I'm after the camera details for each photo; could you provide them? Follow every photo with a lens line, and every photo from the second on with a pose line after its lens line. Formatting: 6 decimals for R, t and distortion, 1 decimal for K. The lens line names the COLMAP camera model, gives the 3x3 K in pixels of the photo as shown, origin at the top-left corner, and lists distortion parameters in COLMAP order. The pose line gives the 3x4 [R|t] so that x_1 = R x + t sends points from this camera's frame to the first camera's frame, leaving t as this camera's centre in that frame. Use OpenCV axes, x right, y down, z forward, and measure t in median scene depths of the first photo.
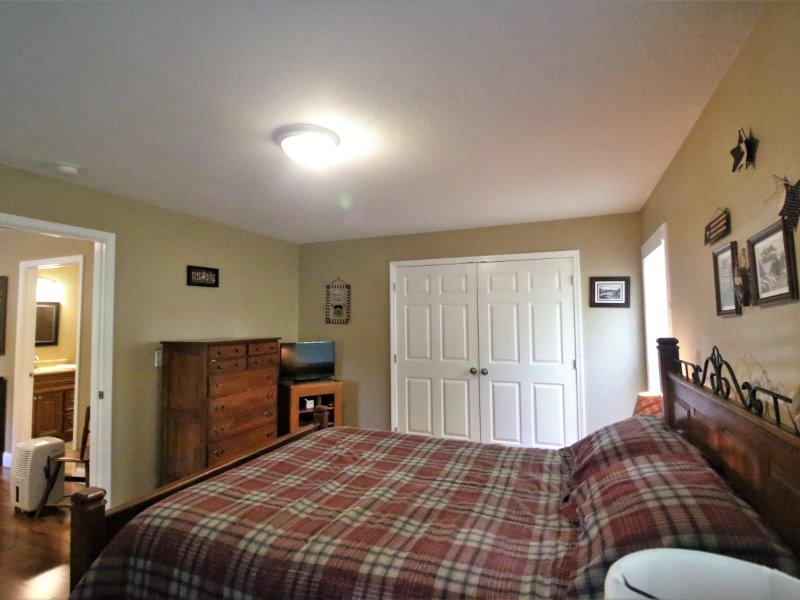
lens RADIAL K [[427.5, 0, 397.7], [0, 427.5, 295.8], [0, 0, 1]] dist [-0.003614, -0.003276]
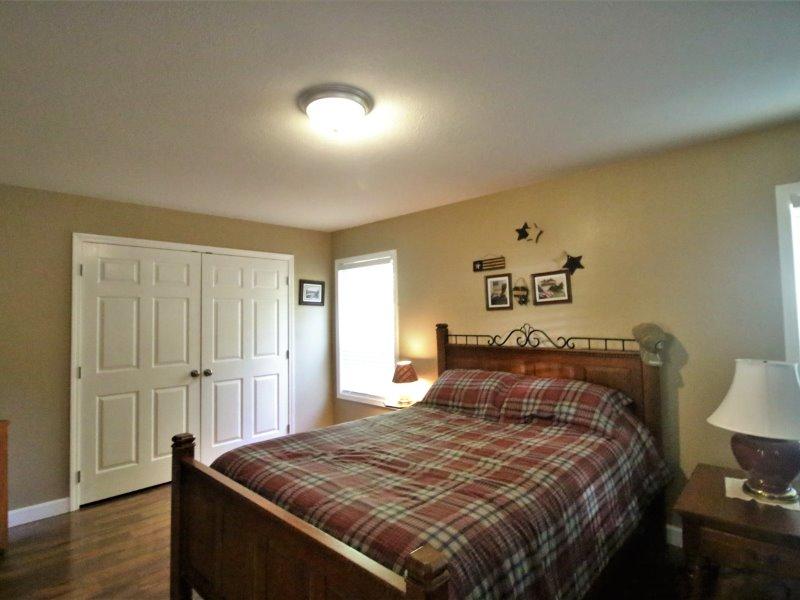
lens RADIAL K [[427.5, 0, 397.7], [0, 427.5, 295.8], [0, 0, 1]] dist [-0.003614, -0.003276]
pose [[0.359975, 0.043320, 0.931956, -0.543125], [-0.039086, 0.998745, -0.031327, 0.027501], [-0.932143, -0.025150, 0.361217, 0.315023]]
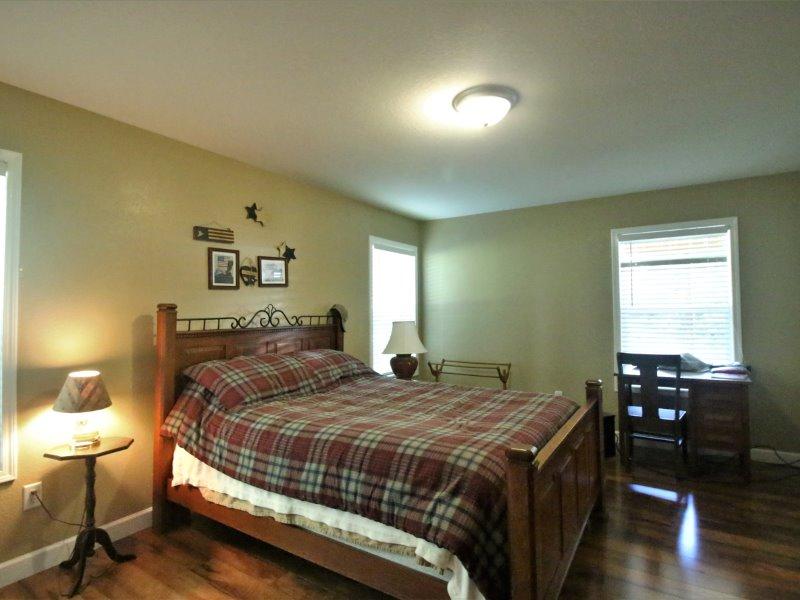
lens RADIAL K [[427.5, 0, 397.7], [0, 427.5, 295.8], [0, 0, 1]] dist [-0.003614, -0.003276]
pose [[-0.986497, 0.019800, 0.162580, -0.091995], [0.005268, 0.995988, -0.089330, 0.102054], [-0.163697, -0.087267, -0.982643, 1.129431]]
